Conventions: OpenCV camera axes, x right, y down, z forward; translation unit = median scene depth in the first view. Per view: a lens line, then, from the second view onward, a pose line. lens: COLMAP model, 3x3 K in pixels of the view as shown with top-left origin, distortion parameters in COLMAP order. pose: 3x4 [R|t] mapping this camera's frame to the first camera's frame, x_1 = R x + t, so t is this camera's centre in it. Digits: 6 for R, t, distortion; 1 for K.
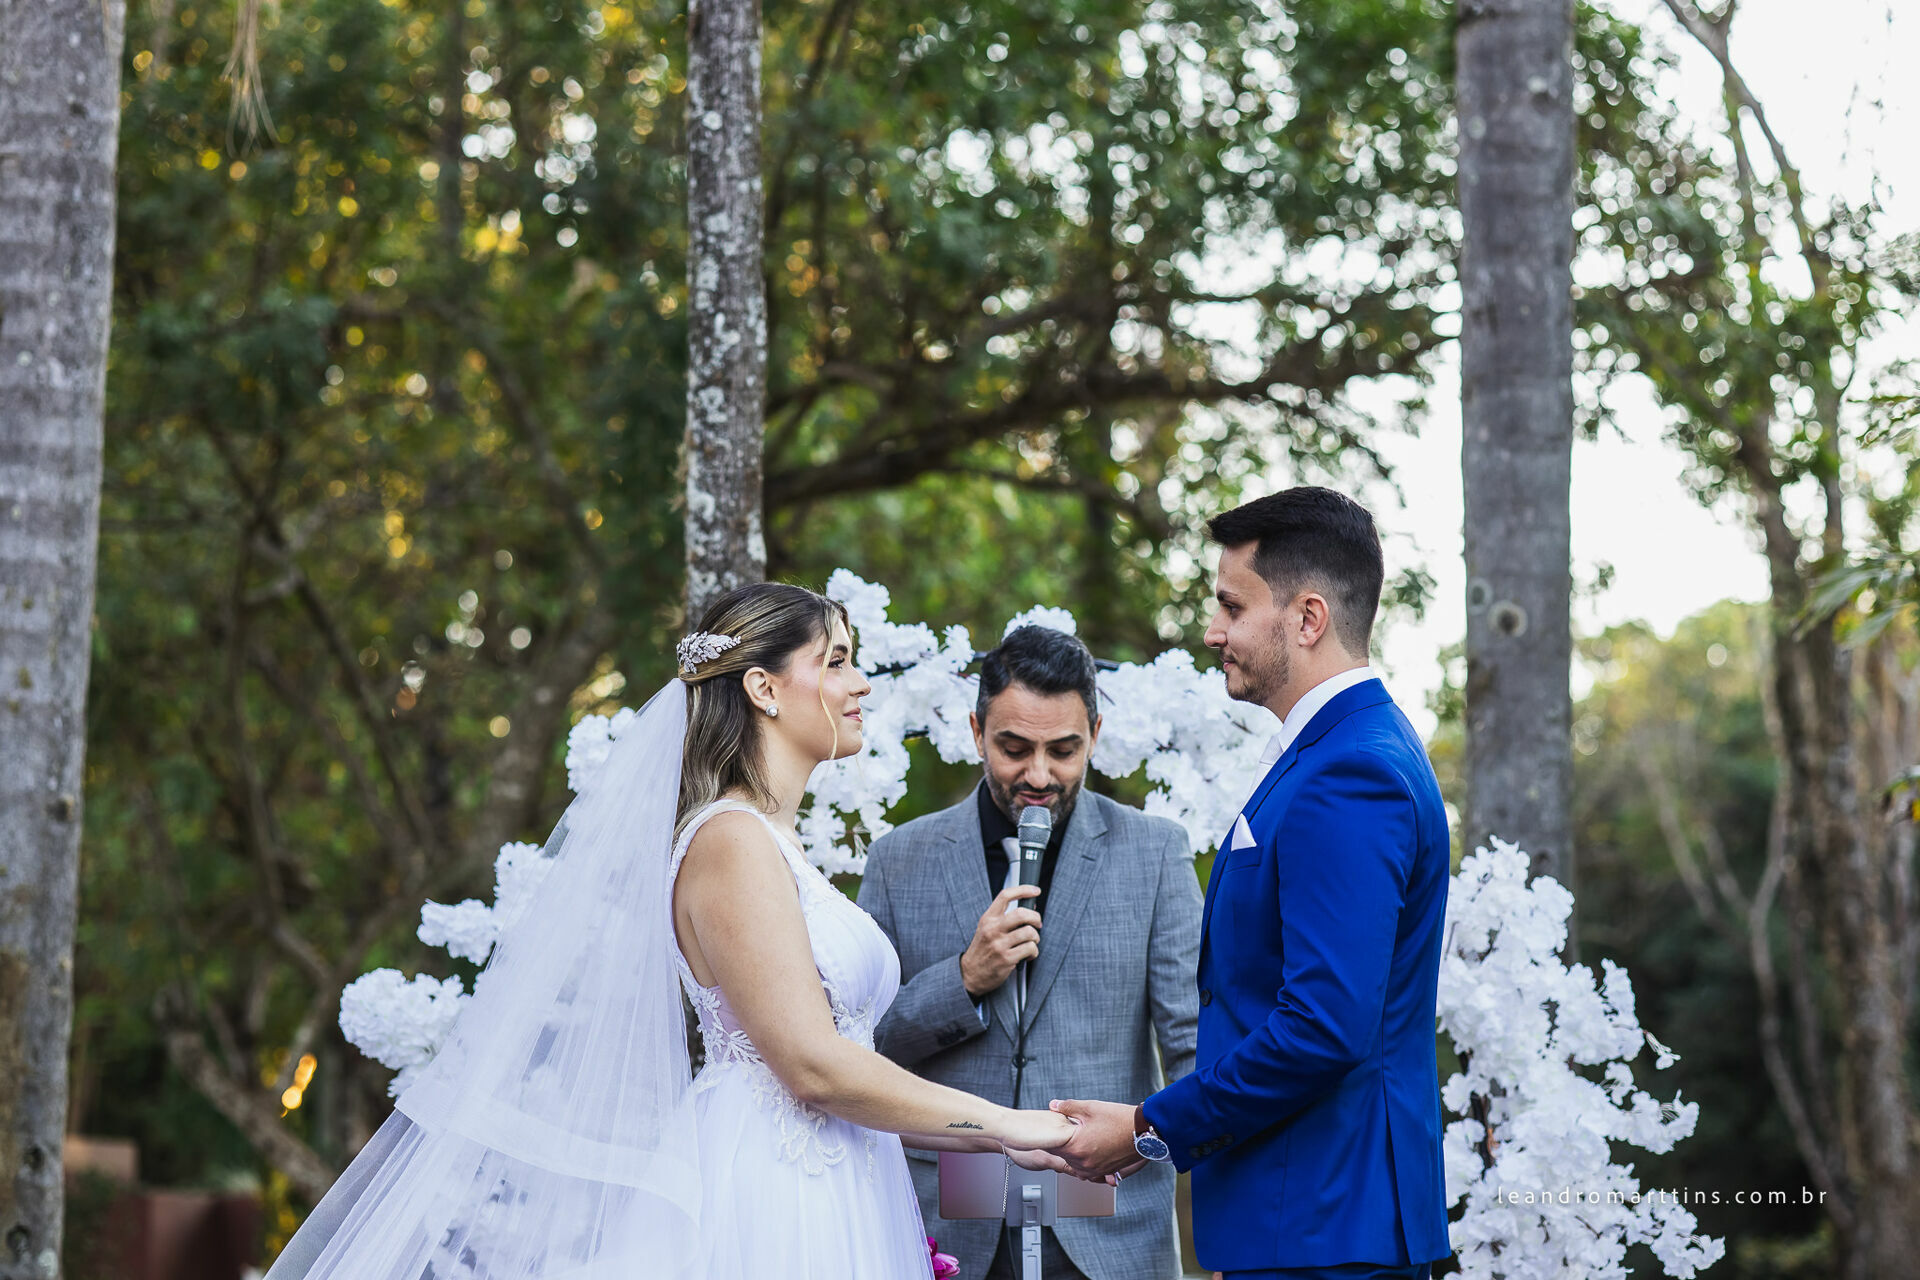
lens RADIAL K [[4573.1, 0, 960.0], [0, 4573.1, 640.0], [0, 0, 1]] dist [0.055816, -0.027256]
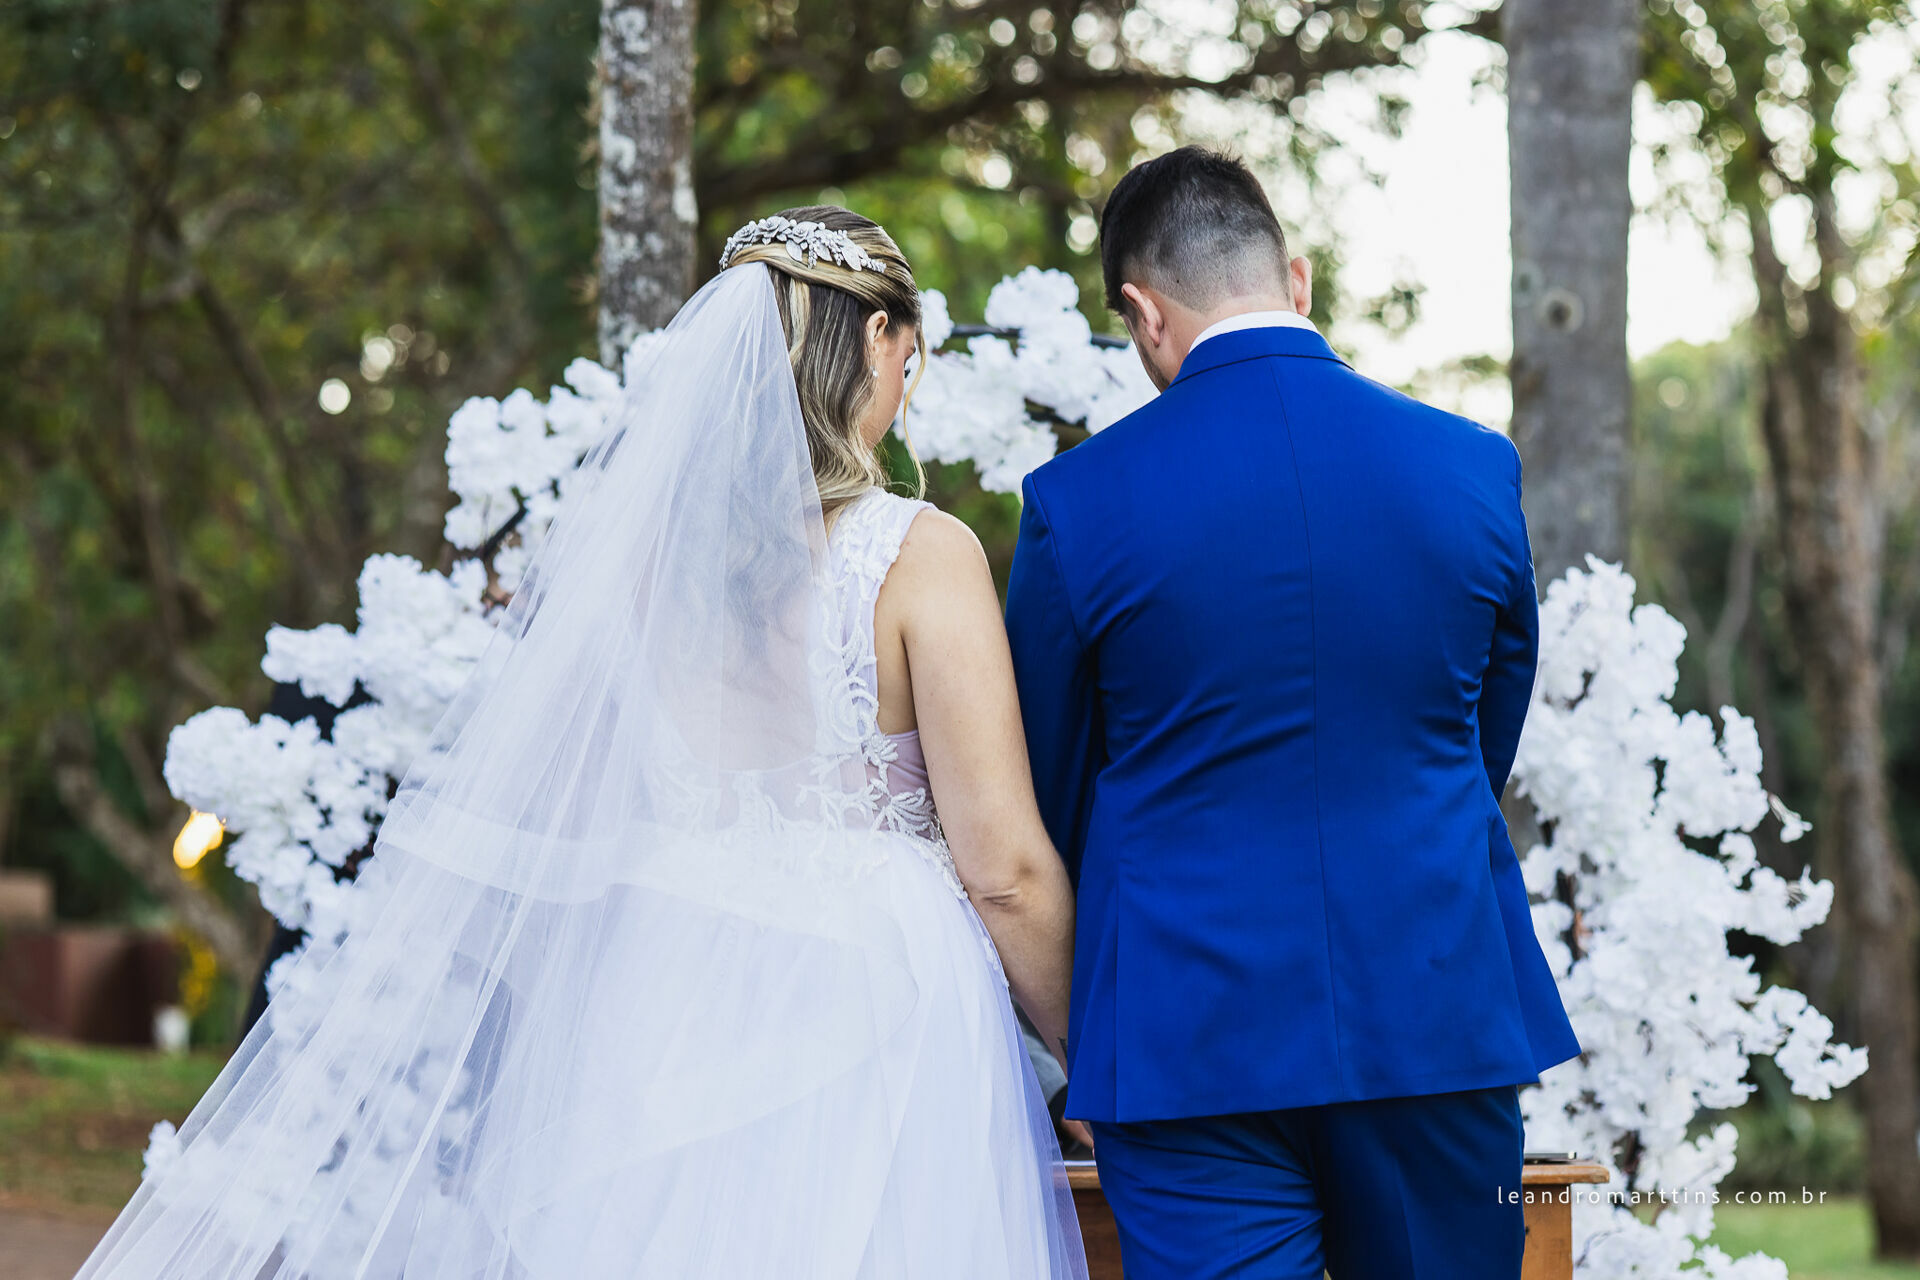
lens RADIAL K [[4573.1, 0, 960.0], [0, 4573.1, 640.0], [0, 0, 1]] dist [0.055816, -0.027256]
pose [[0.999895, 0.006636, 0.012859, -0.005345], [-0.007367, 0.998311, 0.057627, 0.011724], [-0.012454, -0.057715, 0.998255, 0.187324]]
